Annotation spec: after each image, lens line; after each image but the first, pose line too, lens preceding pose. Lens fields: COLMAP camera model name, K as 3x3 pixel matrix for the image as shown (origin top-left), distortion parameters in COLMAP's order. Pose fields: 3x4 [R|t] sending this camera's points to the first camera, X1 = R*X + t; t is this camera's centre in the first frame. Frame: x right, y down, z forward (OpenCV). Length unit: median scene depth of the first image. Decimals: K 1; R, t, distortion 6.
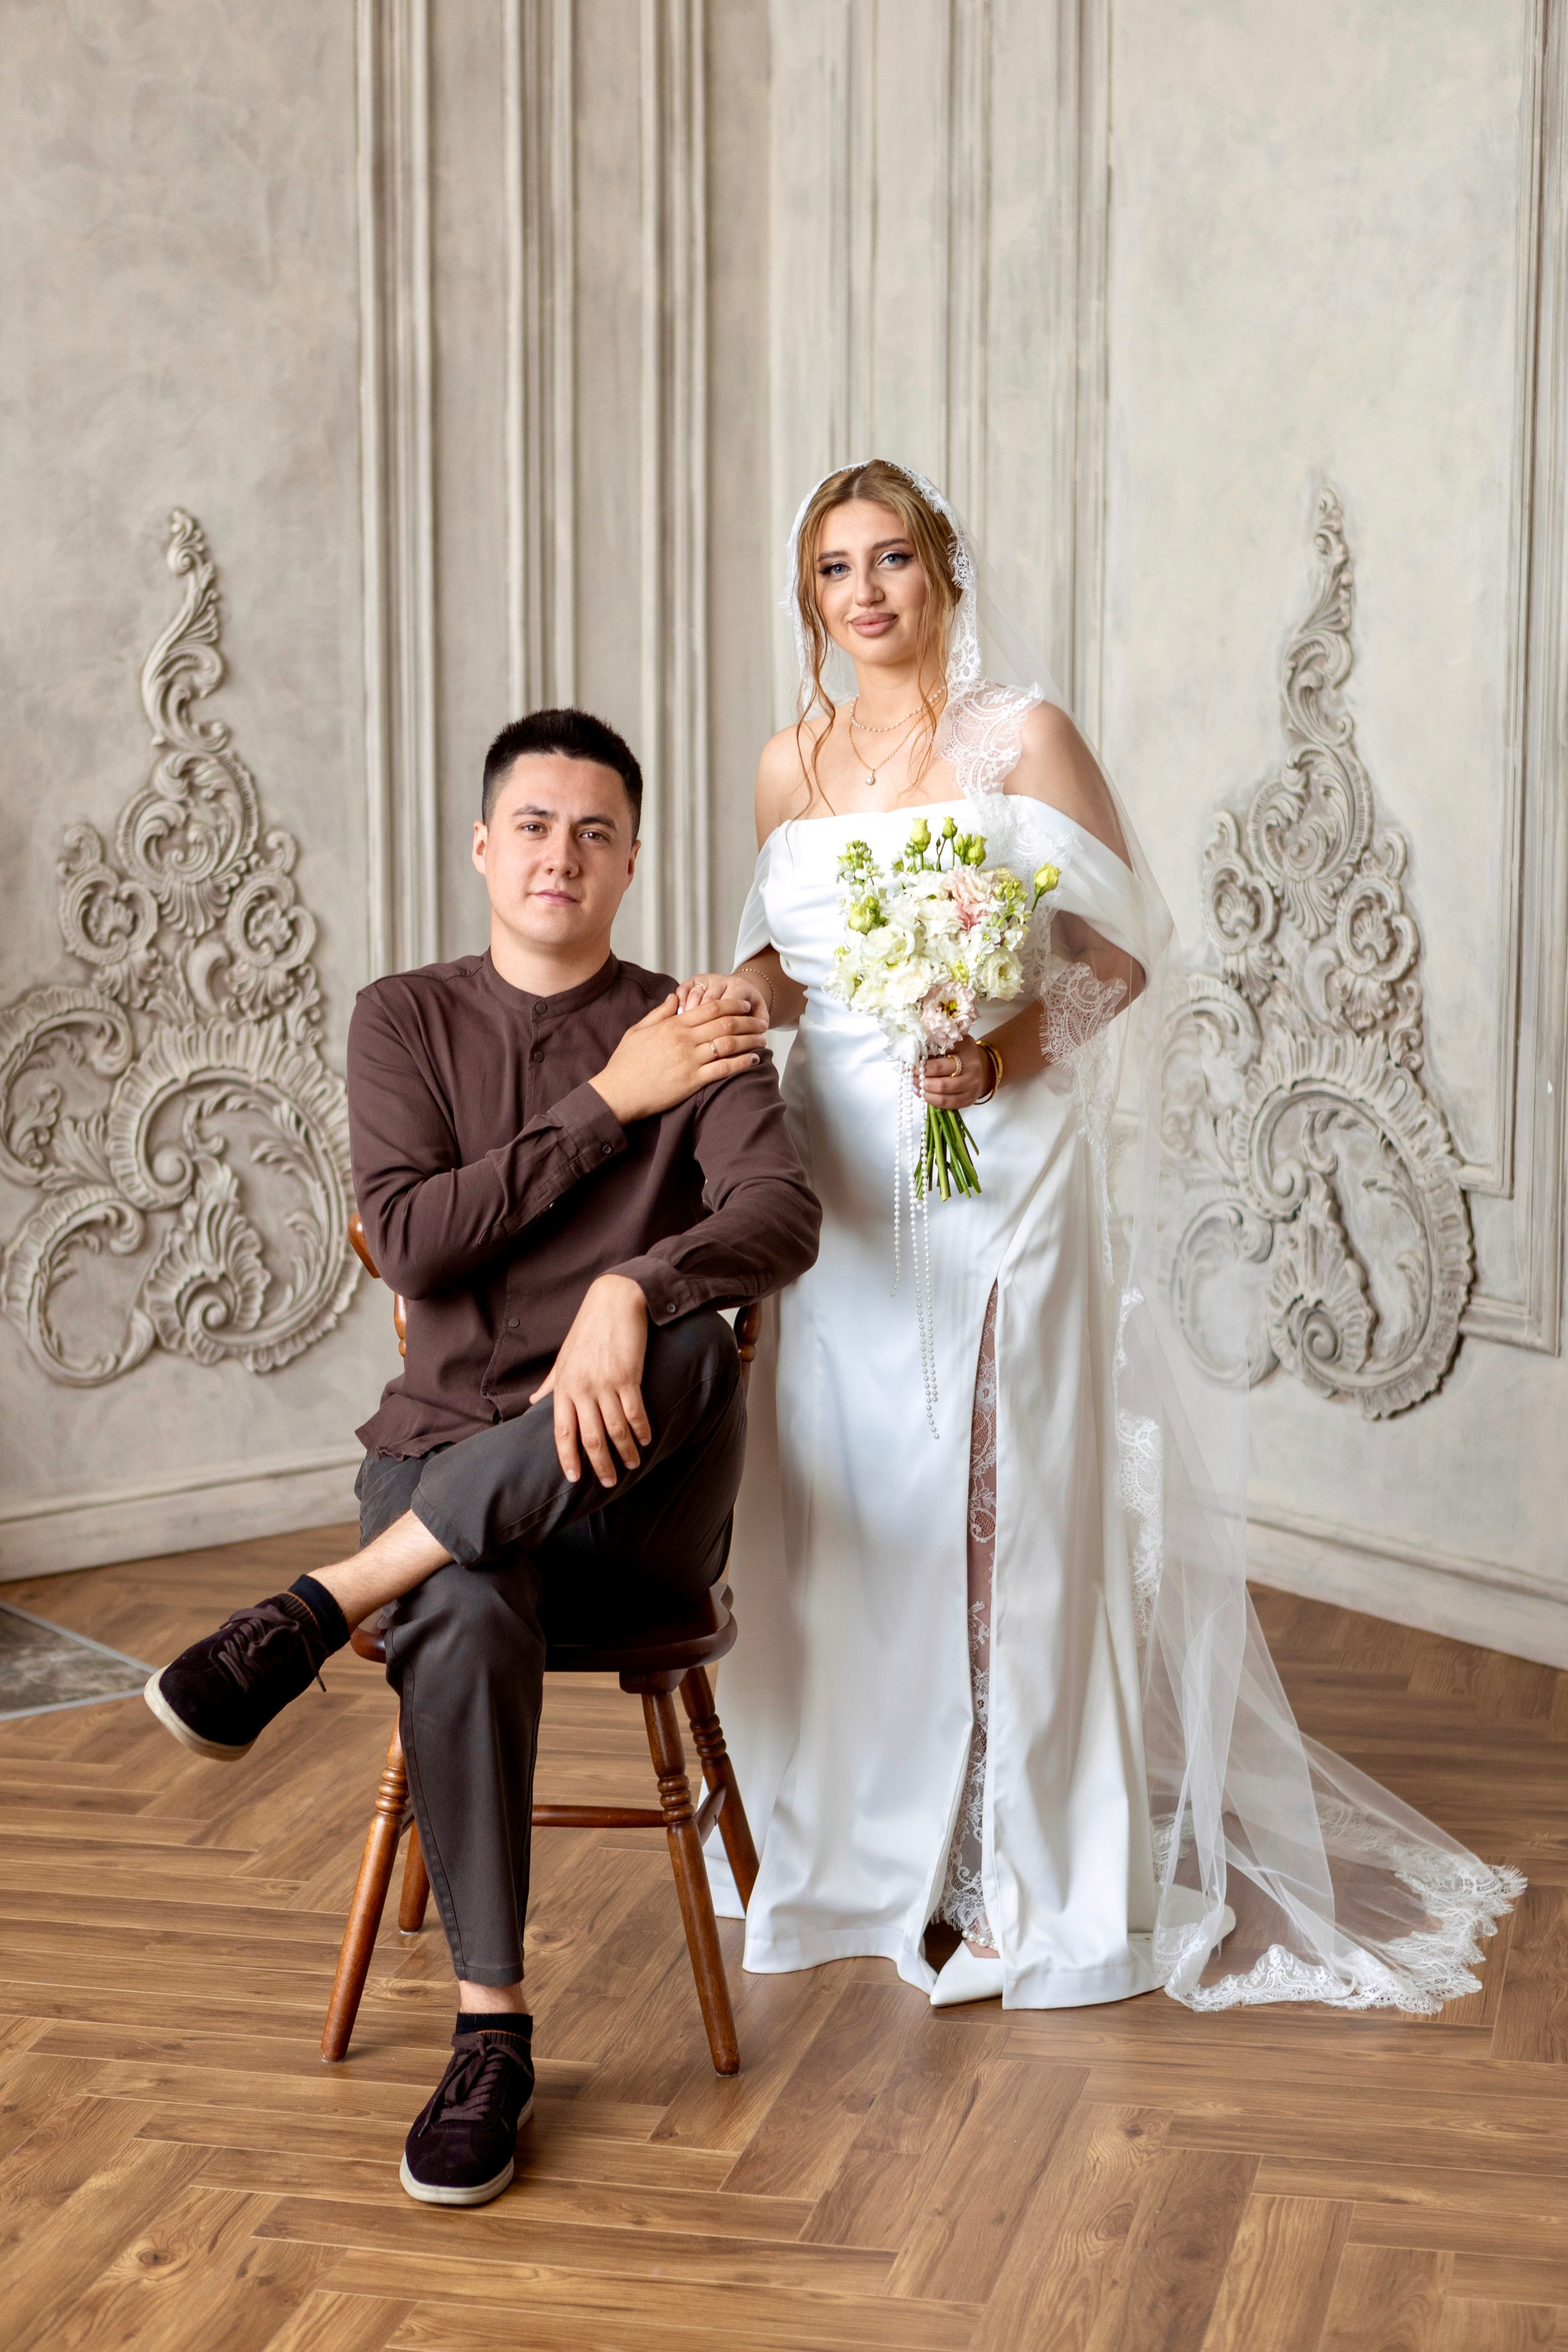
lens RADIAL K [[4222.9, 0, 784.0], [0, 4222.9, 1176.0], [0, 0, 1]] dist [-0.052676, -0.224774]
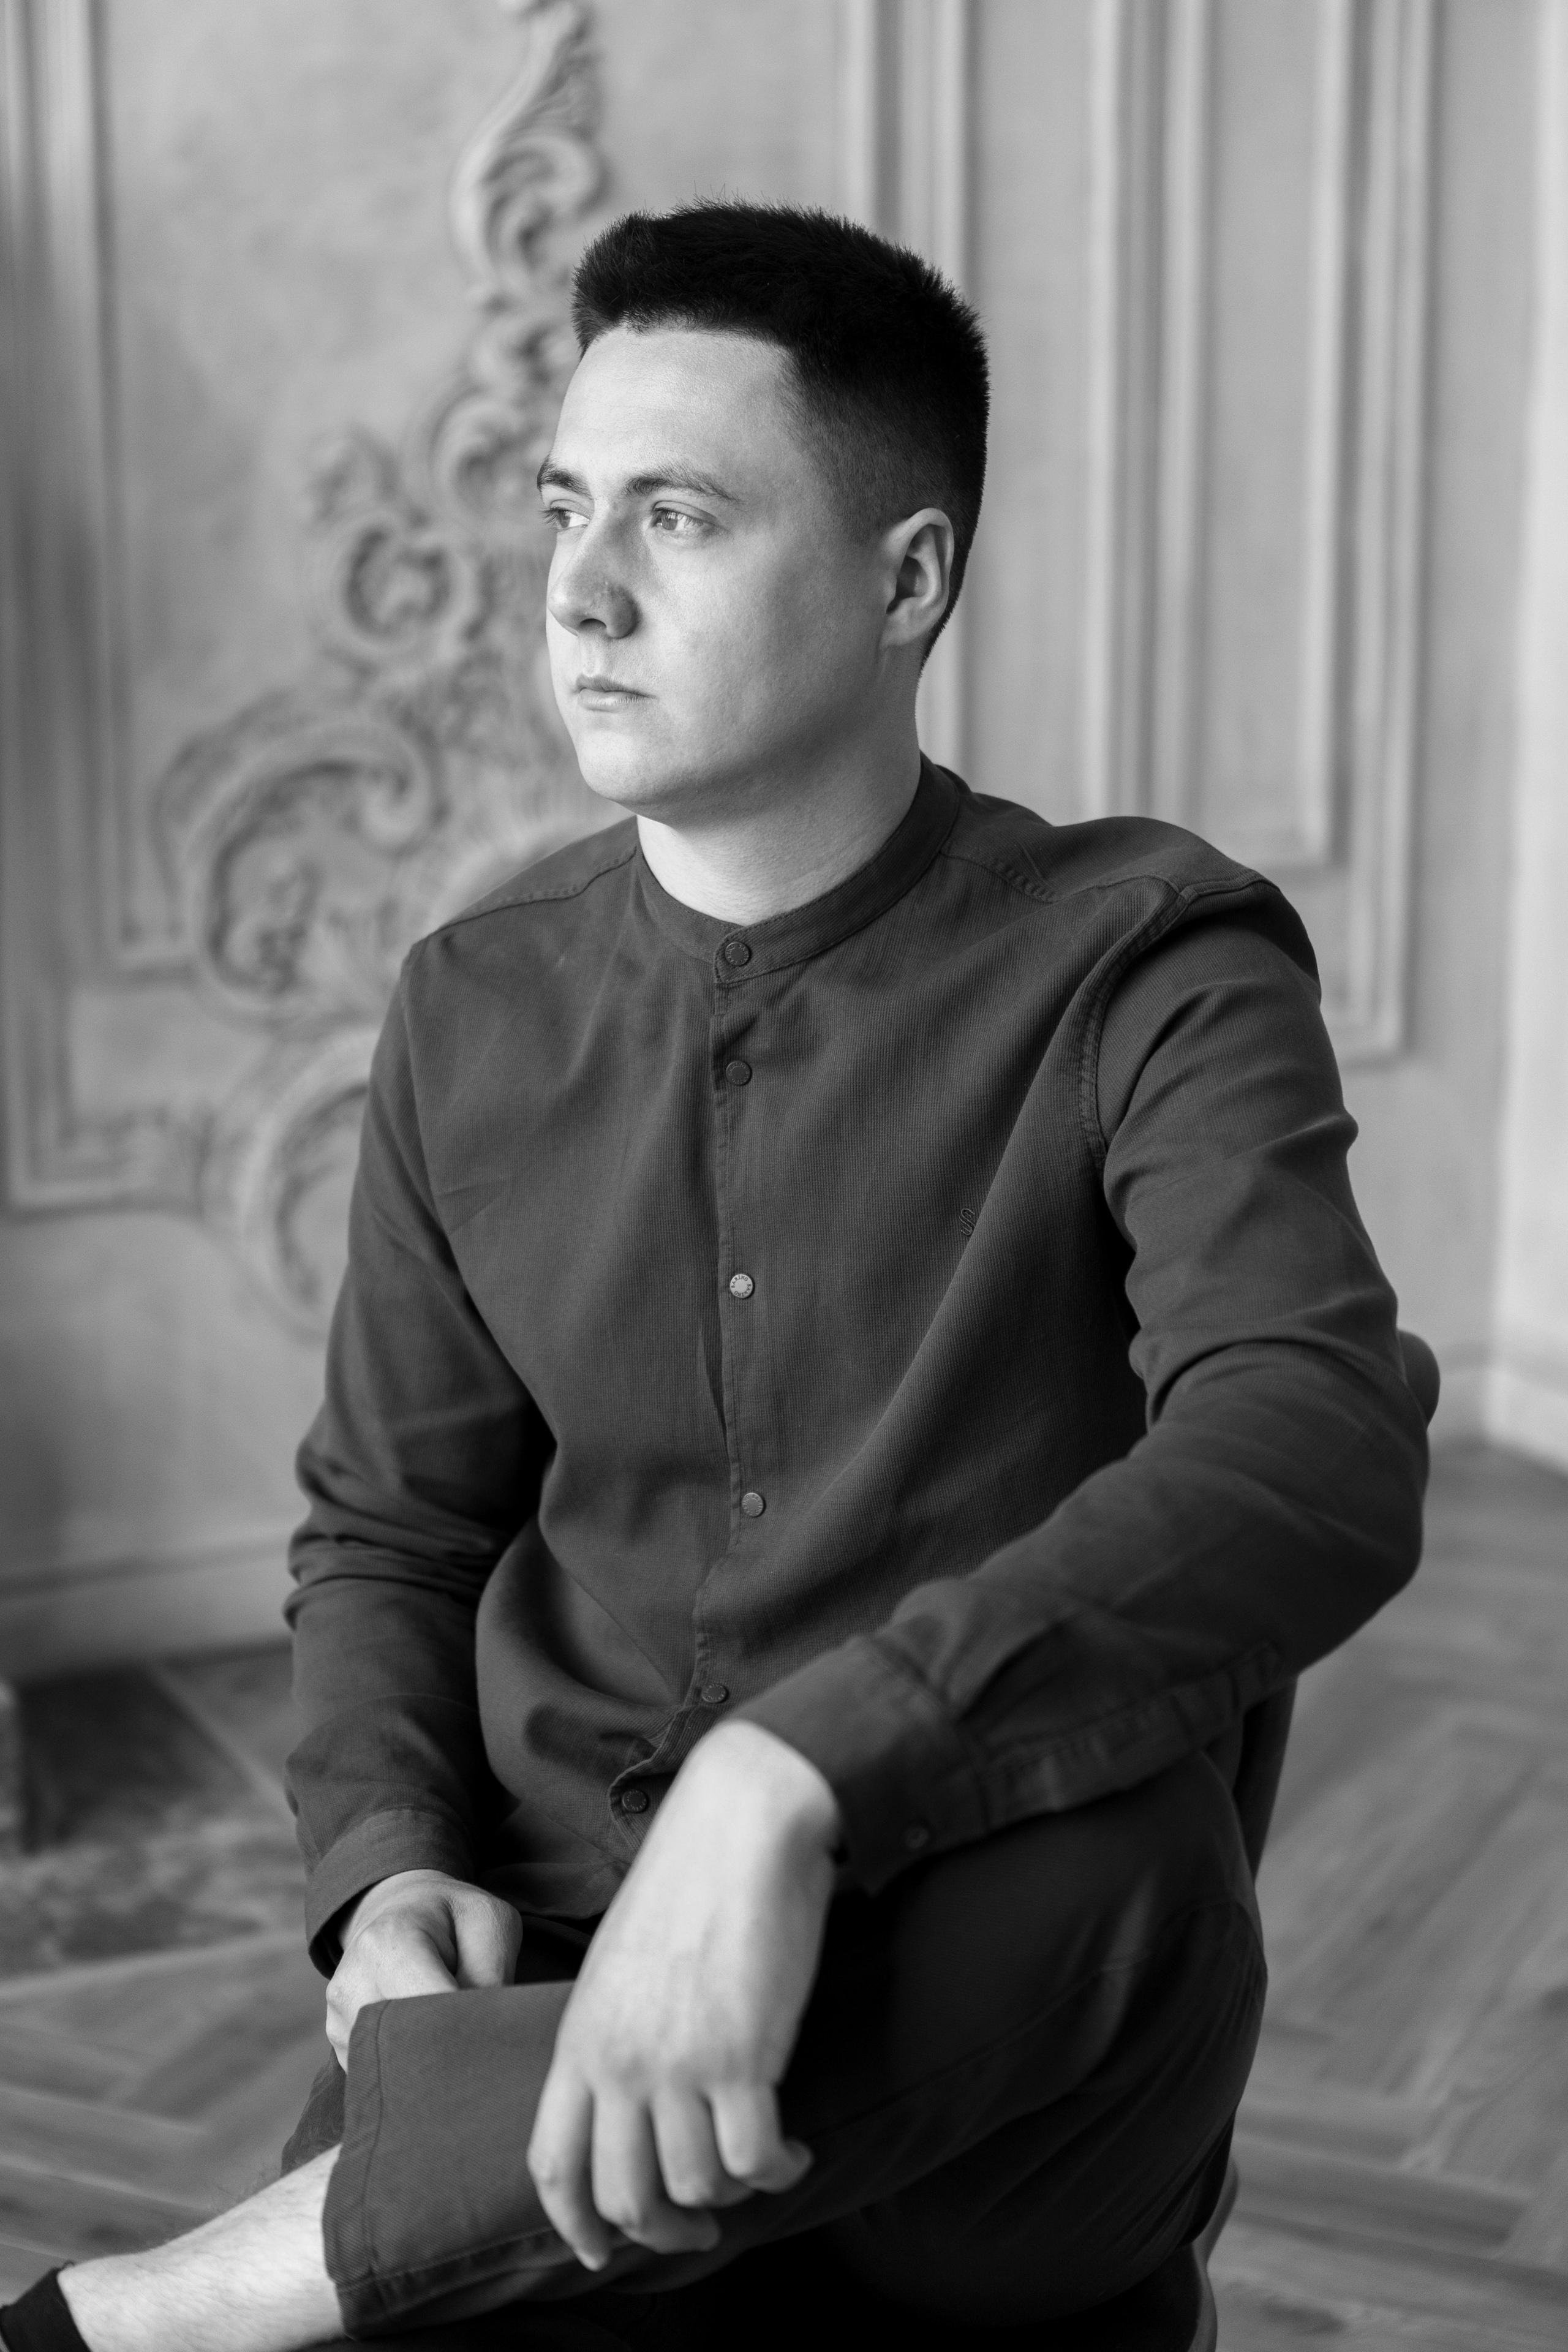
lens RADIAL K [[4201.8, 0, 961.3], [0, 4201.8, 1178.3], [0, 0, 1]] dist [0.001459, -0.172668]
pose [[0.984991, 0.050713, -0.164987, 0.005036], [-0.033099, 0.993620, 0.107810, -0.008928], [0.169402, -0.100731, 0.980386, 0.081515]]
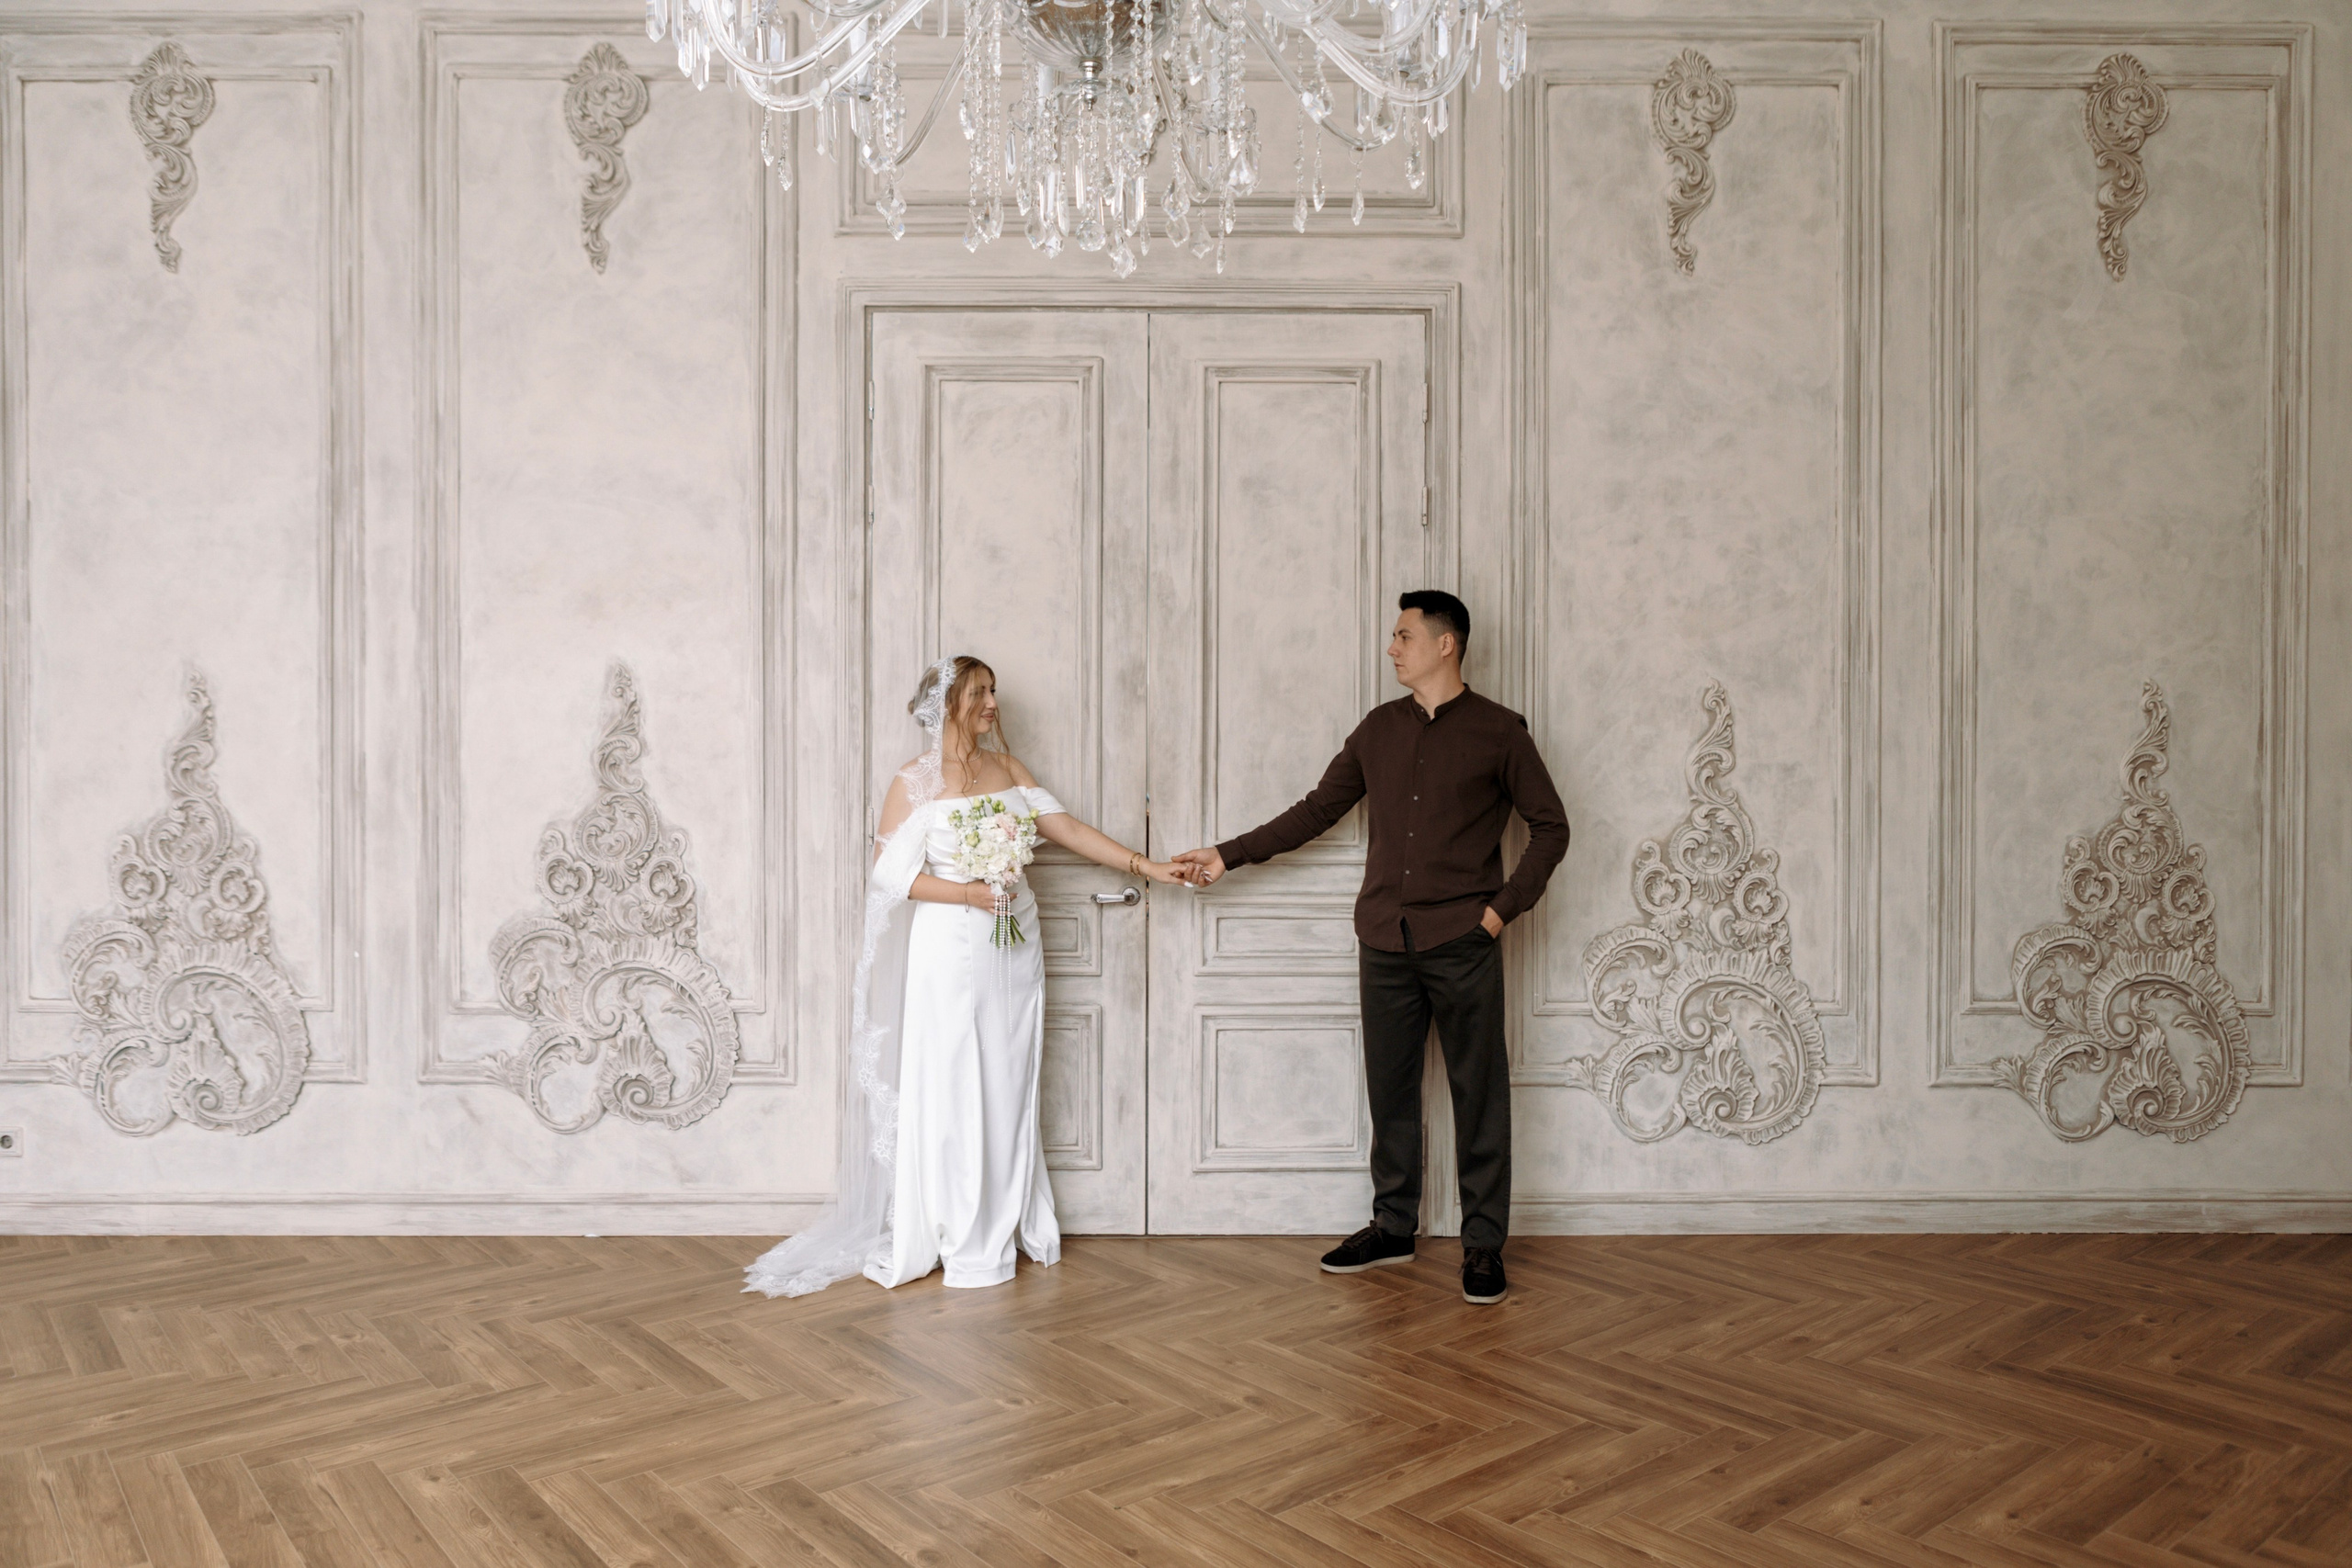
lens RADIAL K [[1593.9, 0, 1176.2], [0, 1593.9, 715.1], [0, 0, 1]] dist [0.004878, 0.002343]
pose [[0.603690, -0.007280, 0.797186, -0.195437], [0.117157, 0.989912, -0.079680, -0.026844], [-0.788564, 0.141498, 0.598452, 0.181440]]
